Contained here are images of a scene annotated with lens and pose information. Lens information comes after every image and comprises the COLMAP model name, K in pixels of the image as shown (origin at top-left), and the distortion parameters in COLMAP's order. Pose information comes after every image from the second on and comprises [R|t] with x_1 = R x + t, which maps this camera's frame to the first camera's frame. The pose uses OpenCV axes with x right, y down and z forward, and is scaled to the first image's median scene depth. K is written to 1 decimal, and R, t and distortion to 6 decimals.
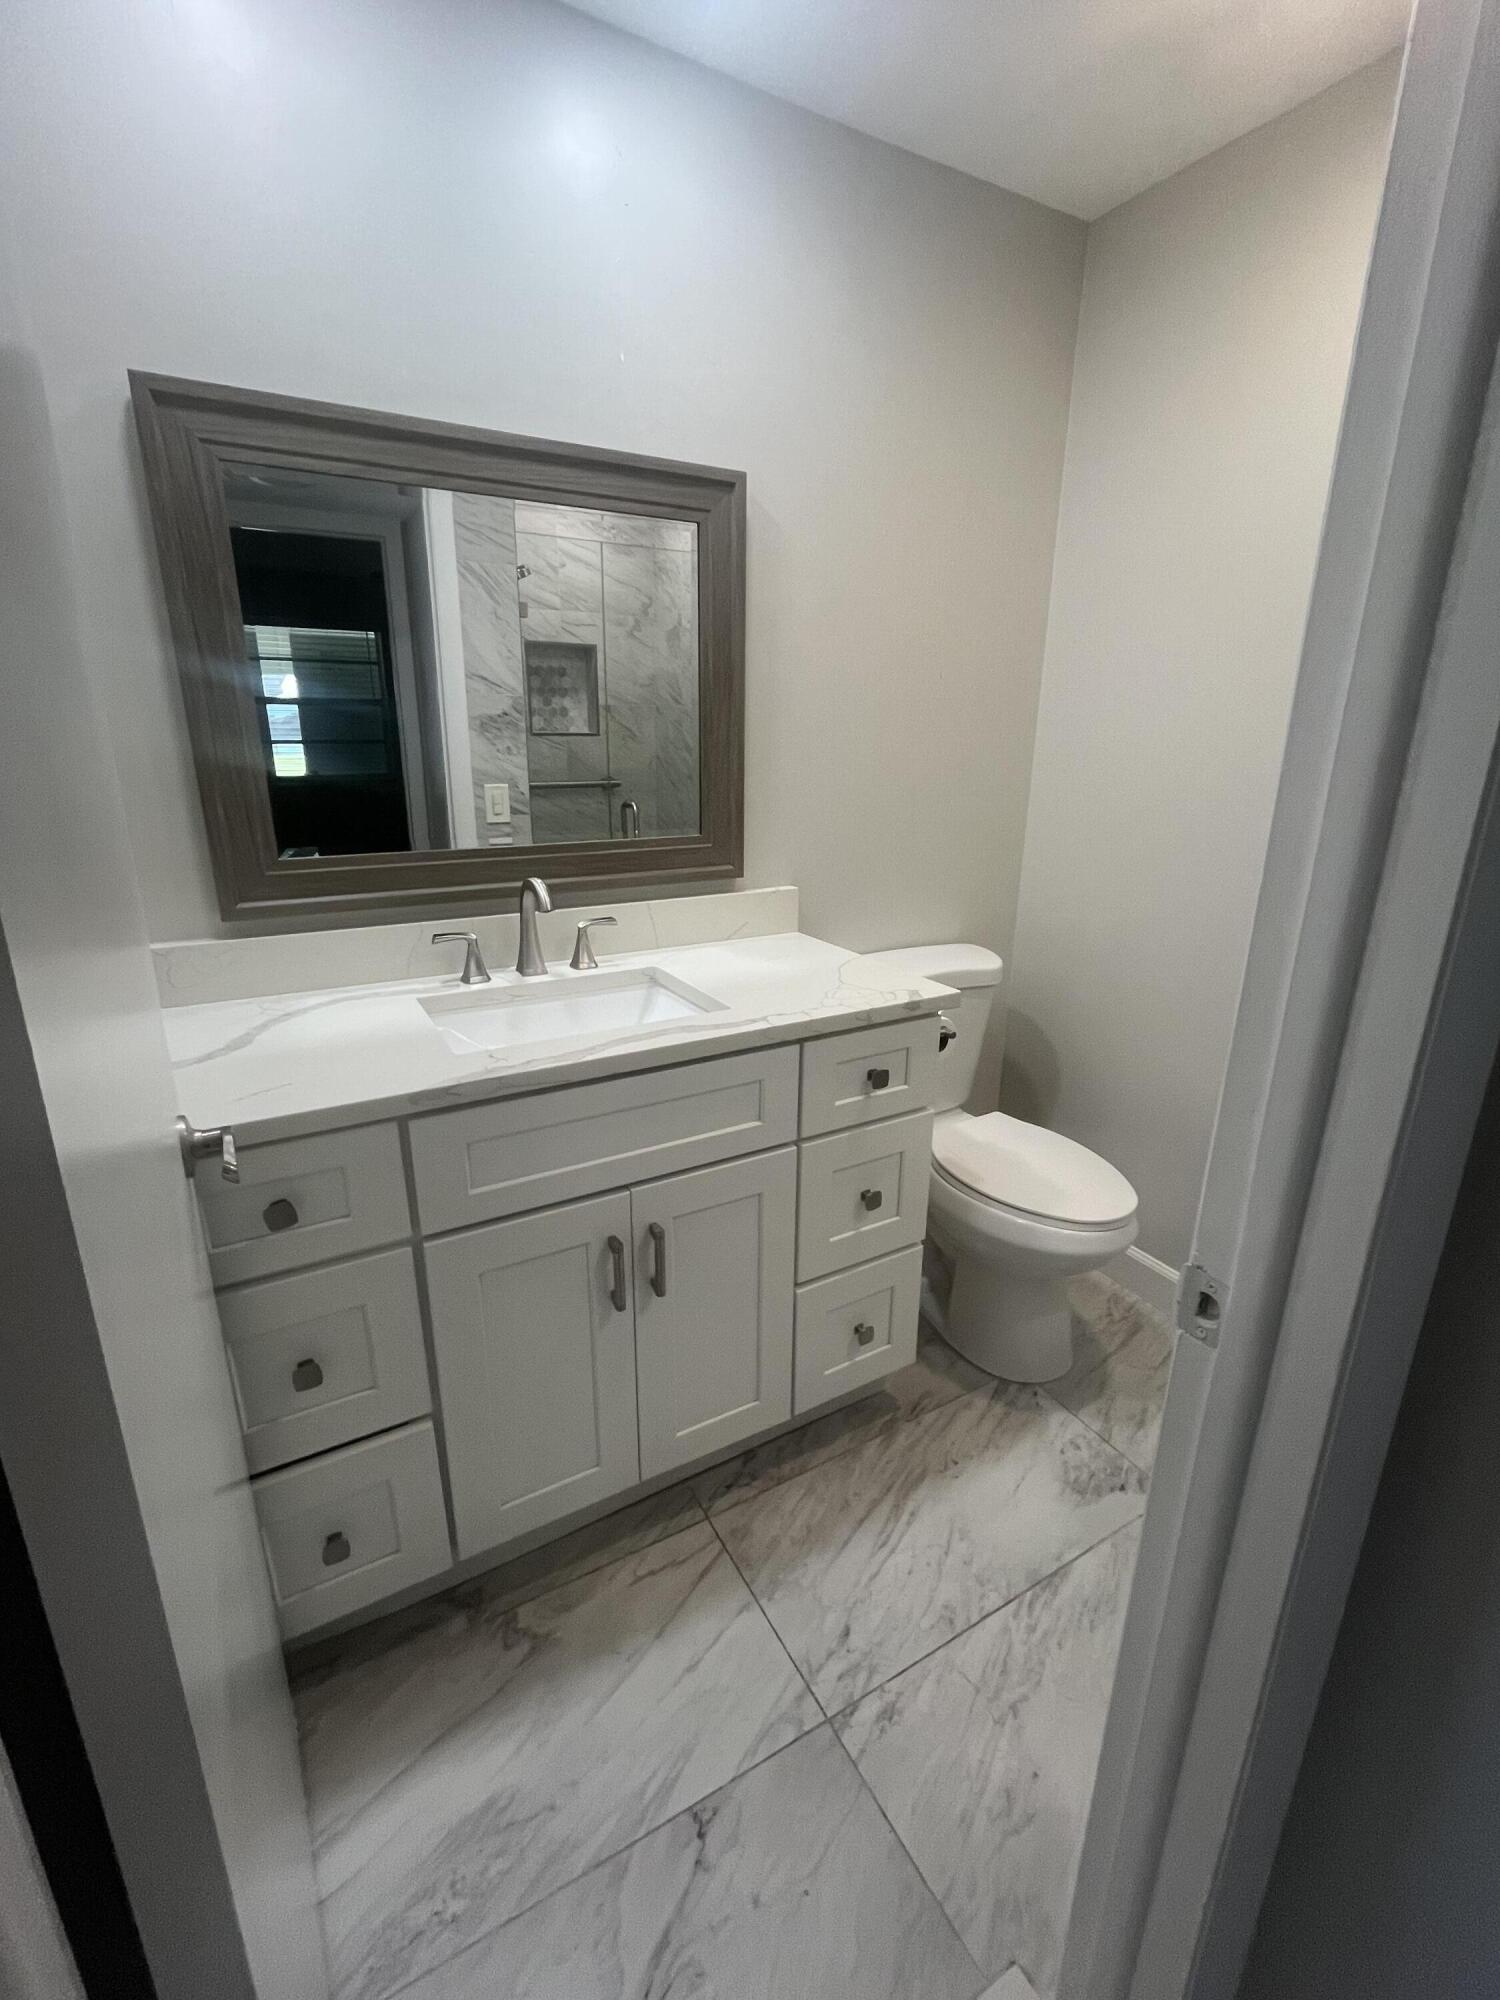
lens RADIAL K [[880.8, 0, 744.3], [0, 880.8, 1002.6], [0, 0, 1]] dist [0.000834, 0.000035]
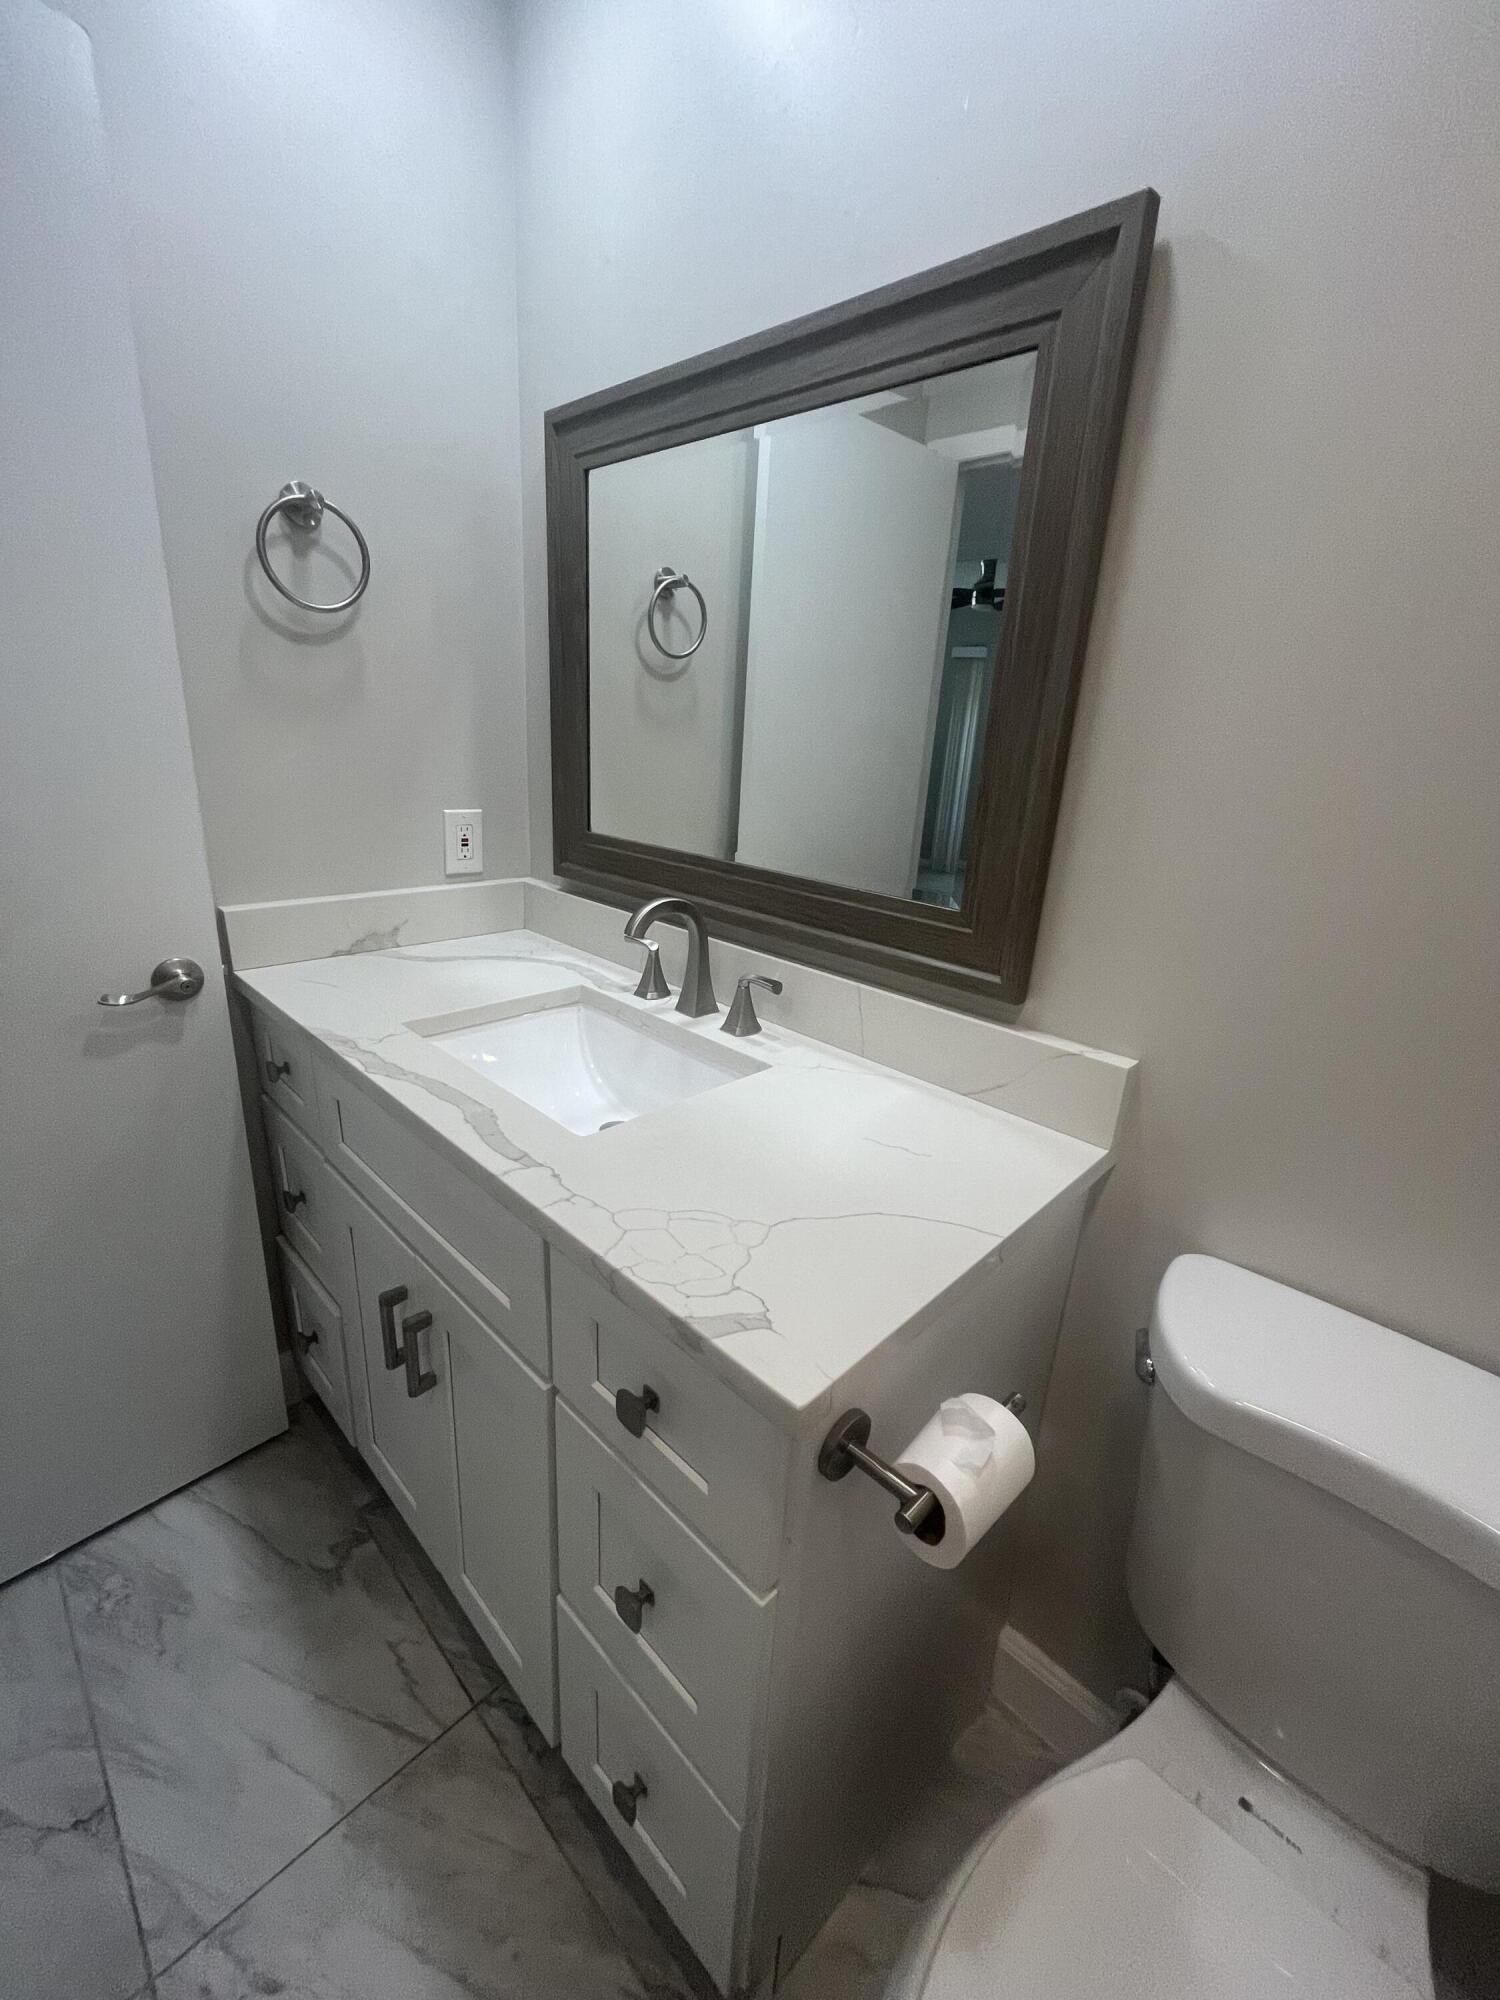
lens RADIAL K [[819.2, 0, 750.1], [0, 819.2, 995.9], [0, 0, 1]] dist [-0.000107, 0.000452]
pose [[0.279569, 0.309092, -0.909012, 0.556749], [-0.335980, 0.918399, 0.208953, -0.265401], [0.899421, 0.246993, 0.360605, 0.890430]]
